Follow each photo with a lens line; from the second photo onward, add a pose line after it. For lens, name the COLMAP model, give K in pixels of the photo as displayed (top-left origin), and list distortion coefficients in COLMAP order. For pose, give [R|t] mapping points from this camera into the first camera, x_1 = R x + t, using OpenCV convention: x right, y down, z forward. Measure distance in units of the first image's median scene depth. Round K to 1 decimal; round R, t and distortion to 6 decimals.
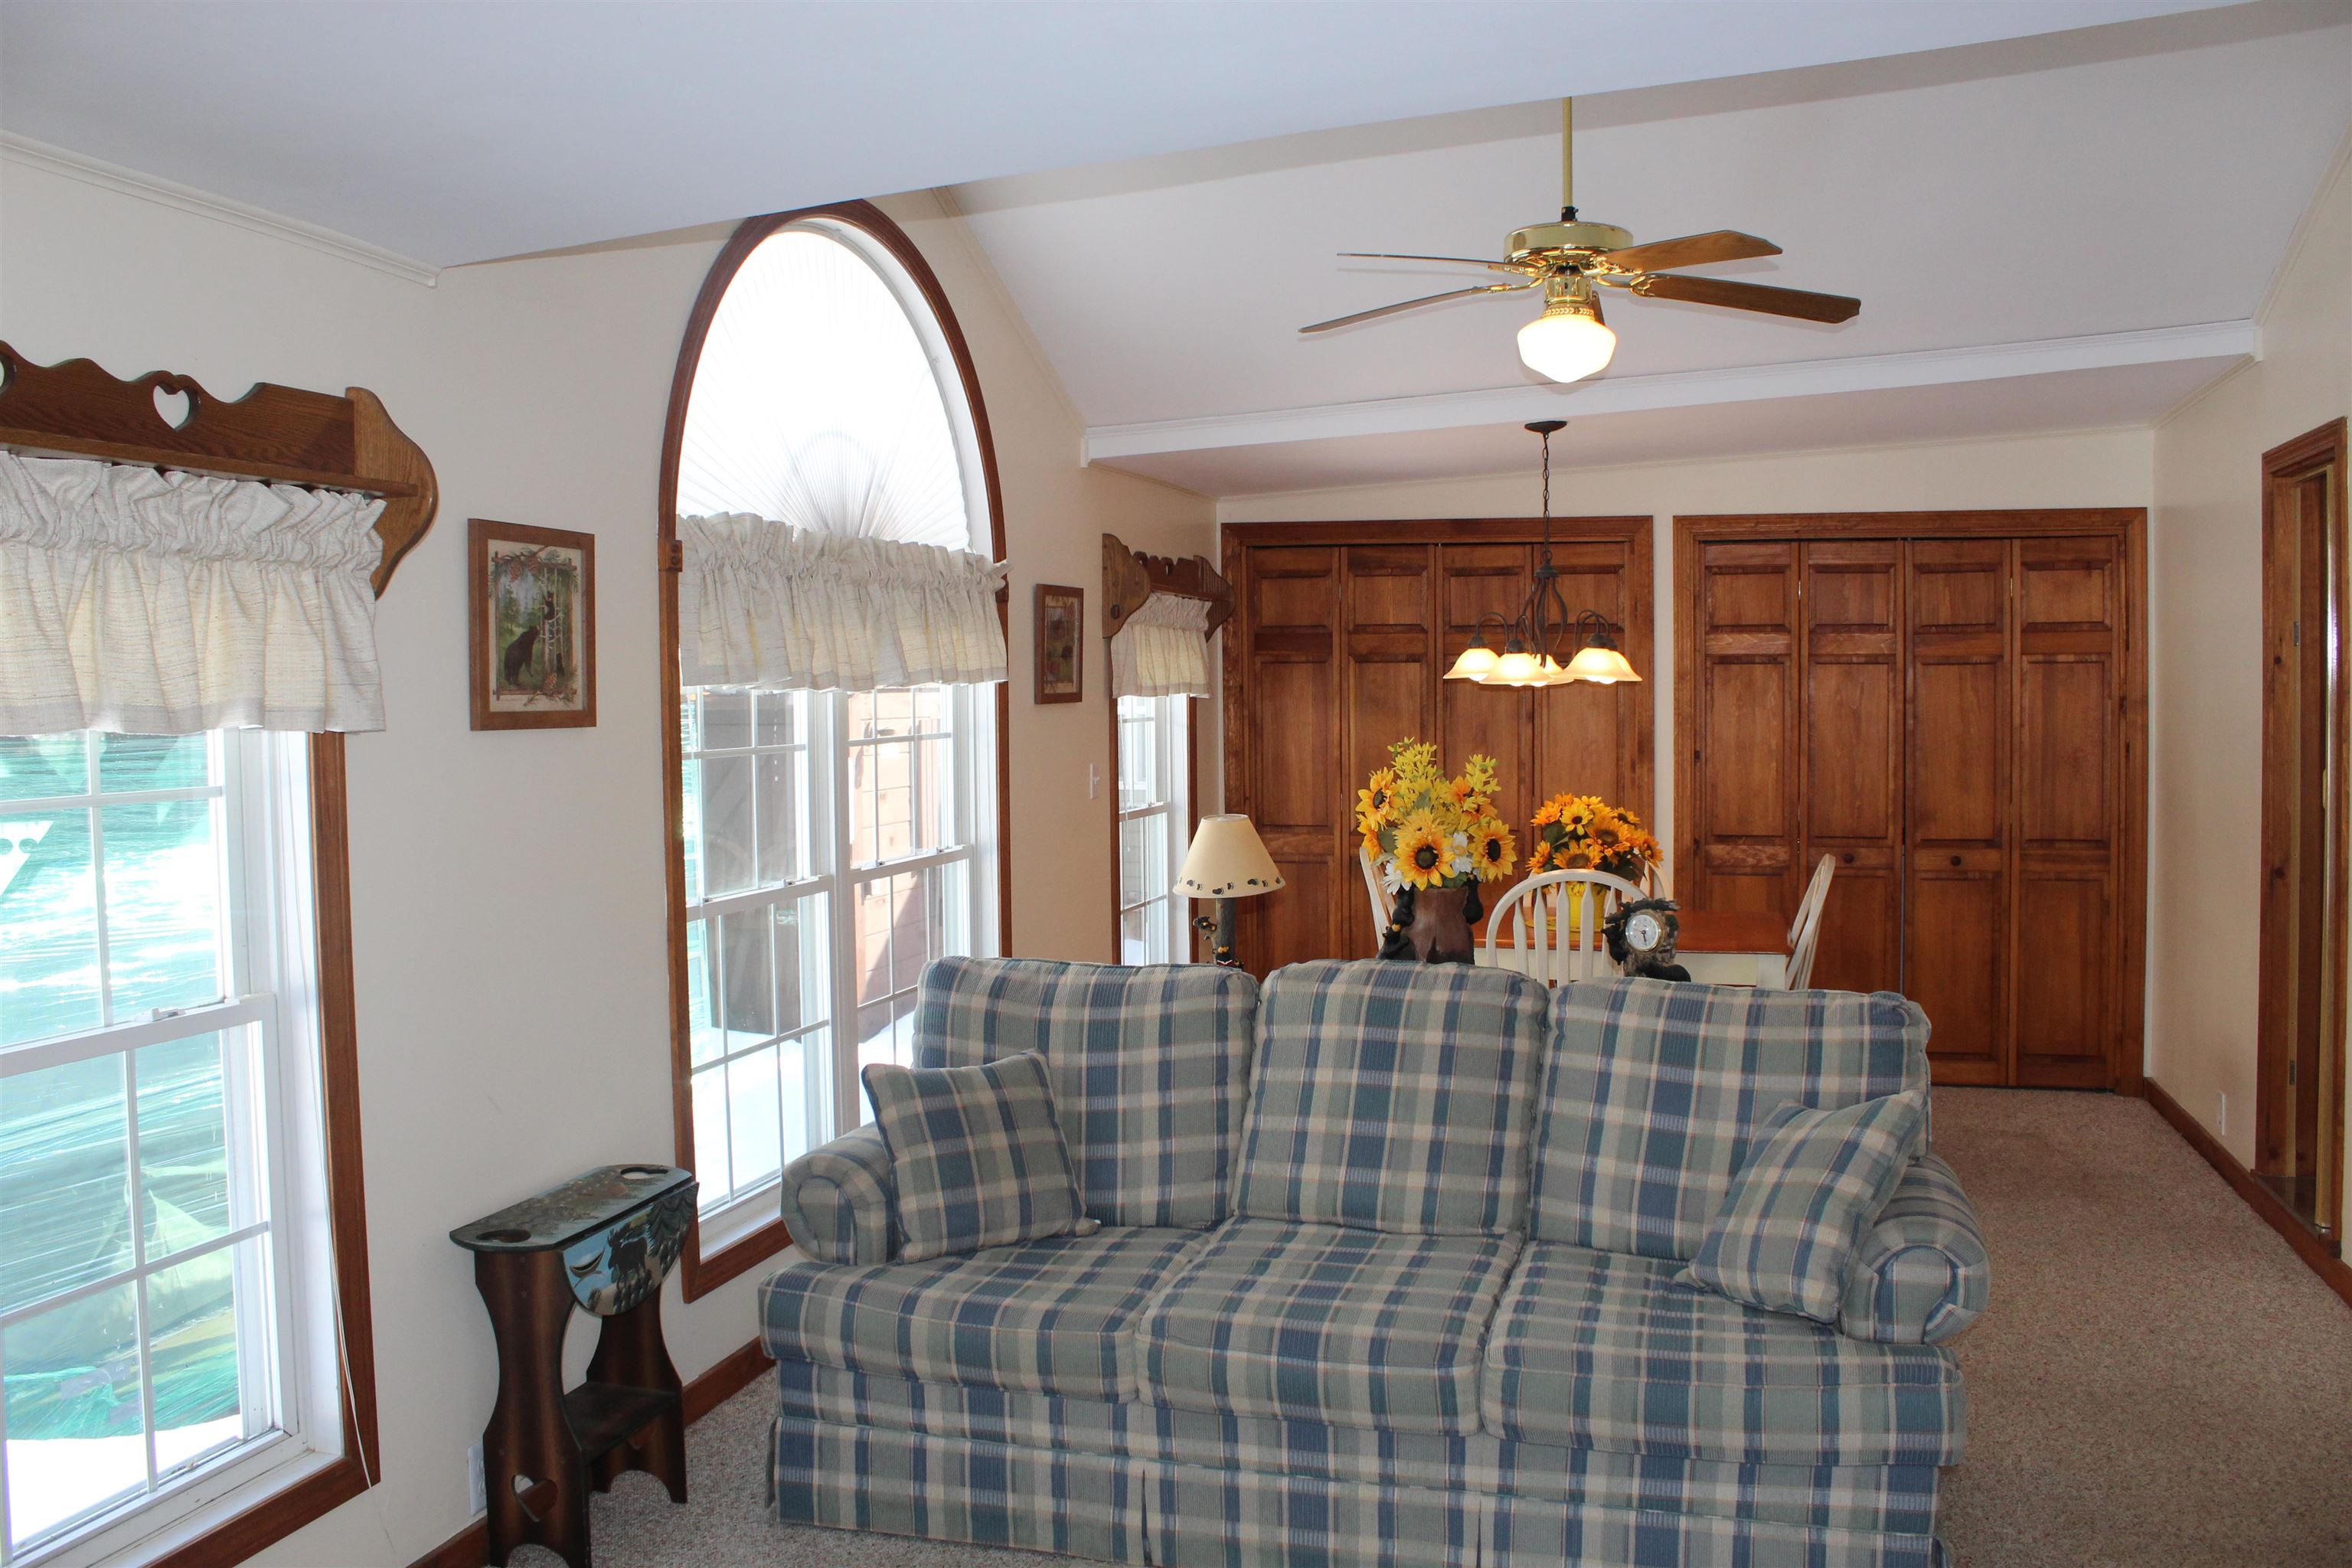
lens RADIAL K [[1947.0, 0, 1173.6], [0, 1947.0, 777.5], [0, 0, 1]] dist [-0.171634, 0.153610]
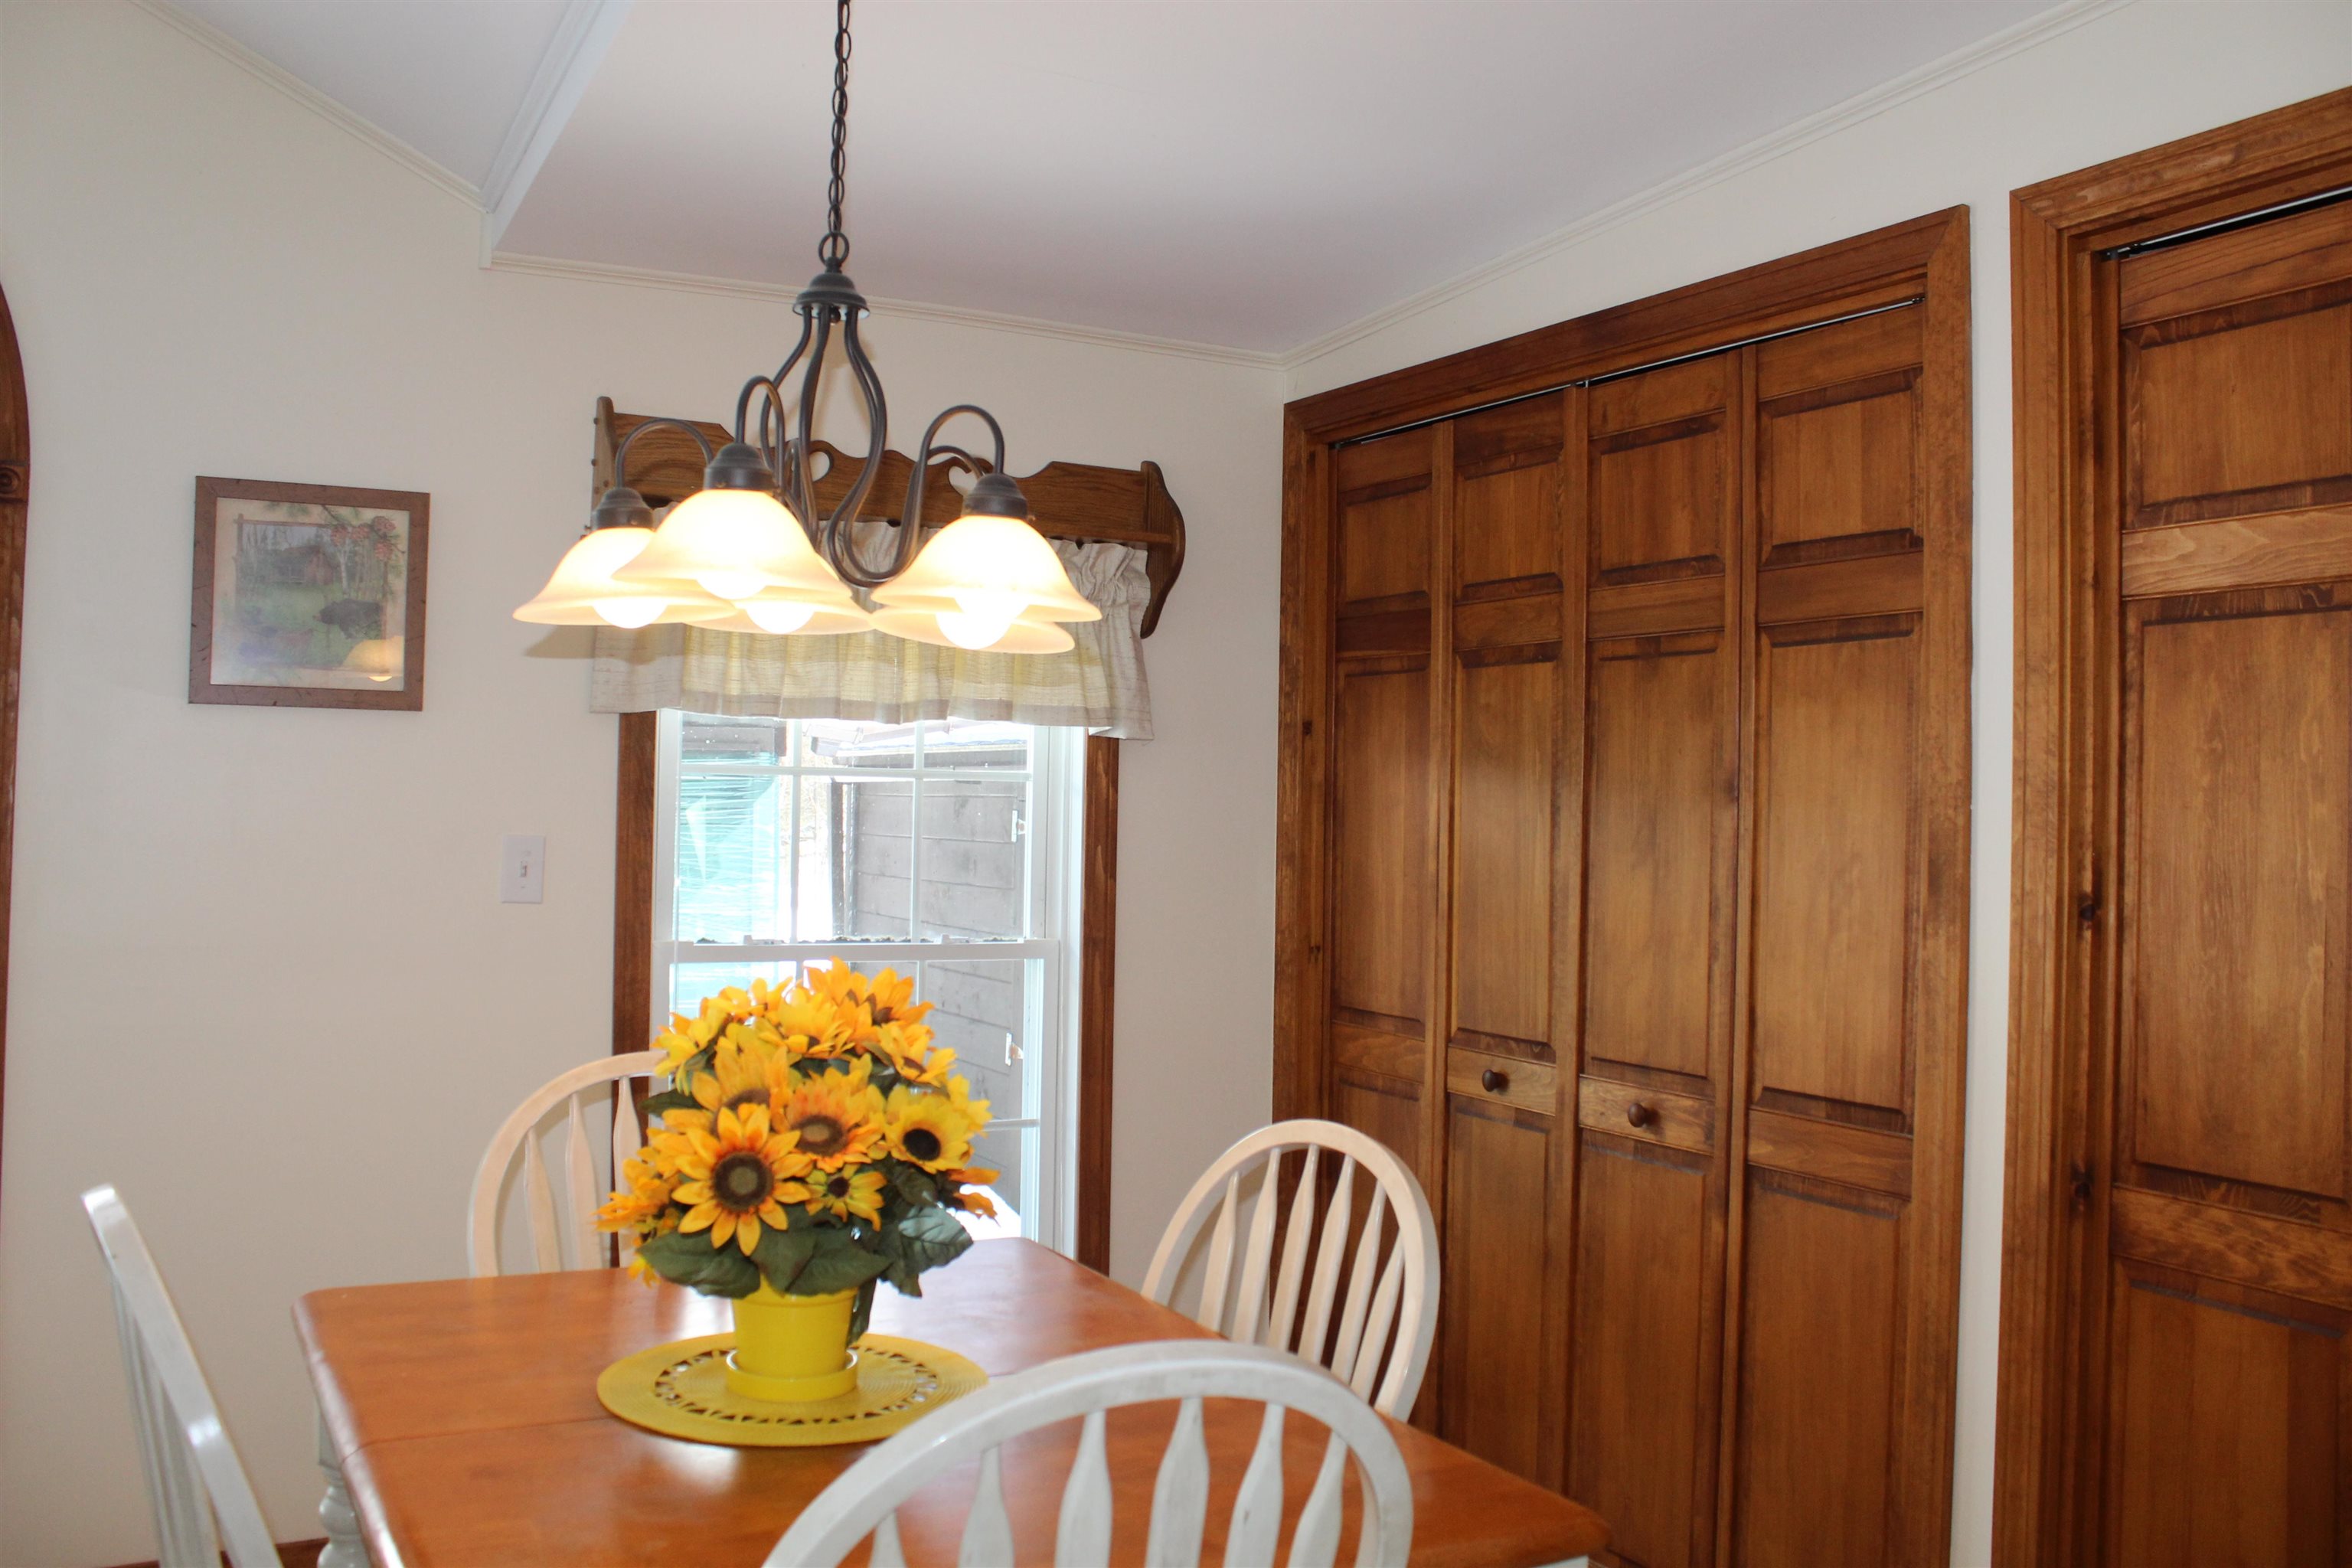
lens RADIAL K [[1947.0, 0, 1173.6], [0, 1947.0, 777.5], [0, 0, 1]] dist [-0.171634, 0.153610]
pose [[0.712199, 0.013948, -0.701839, 0.431030], [-0.063057, 0.997032, -0.044173, -0.010814], [0.699140, 0.075716, 0.710964, 0.745103]]
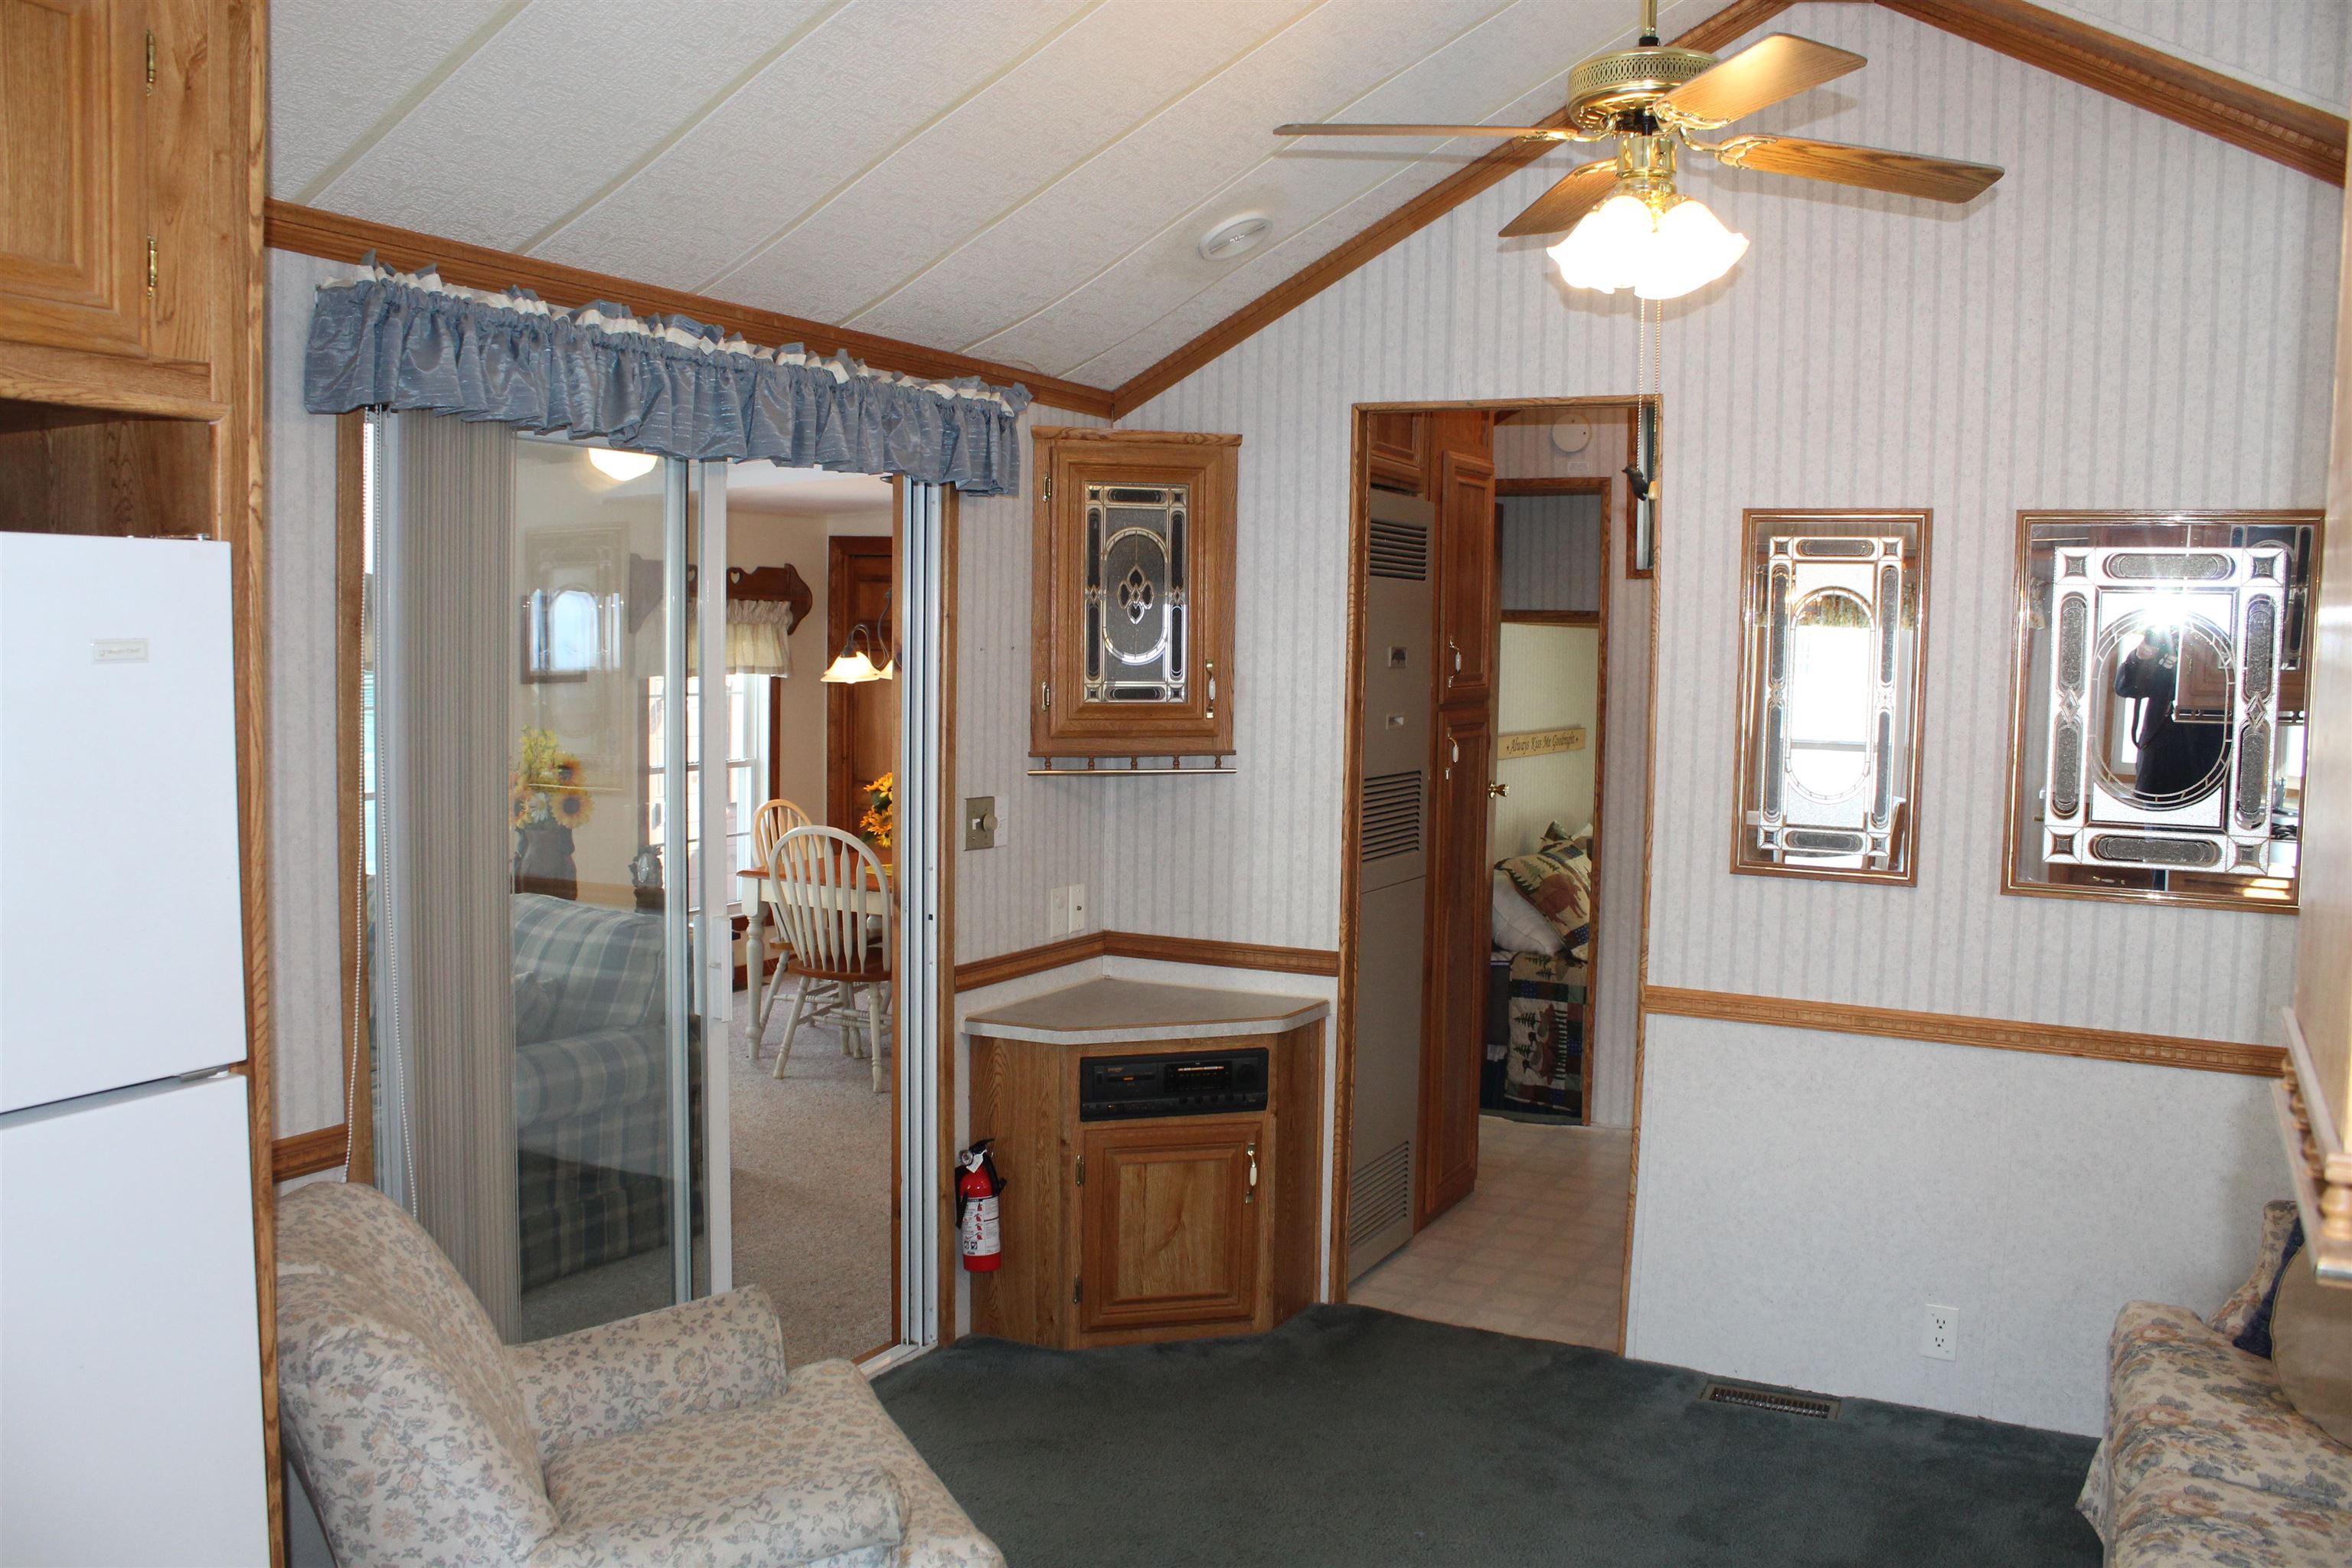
lens RADIAL K [[1947.0, 0, 1173.6], [0, 1947.0, 777.5], [0, 0, 1]] dist [-0.171634, 0.153610]
pose [[0.981845, 0.047405, -0.183669, 0.564406], [-0.042023, 0.998569, 0.033085, -0.032409], [0.184974, -0.024766, 0.982431, -0.207171]]
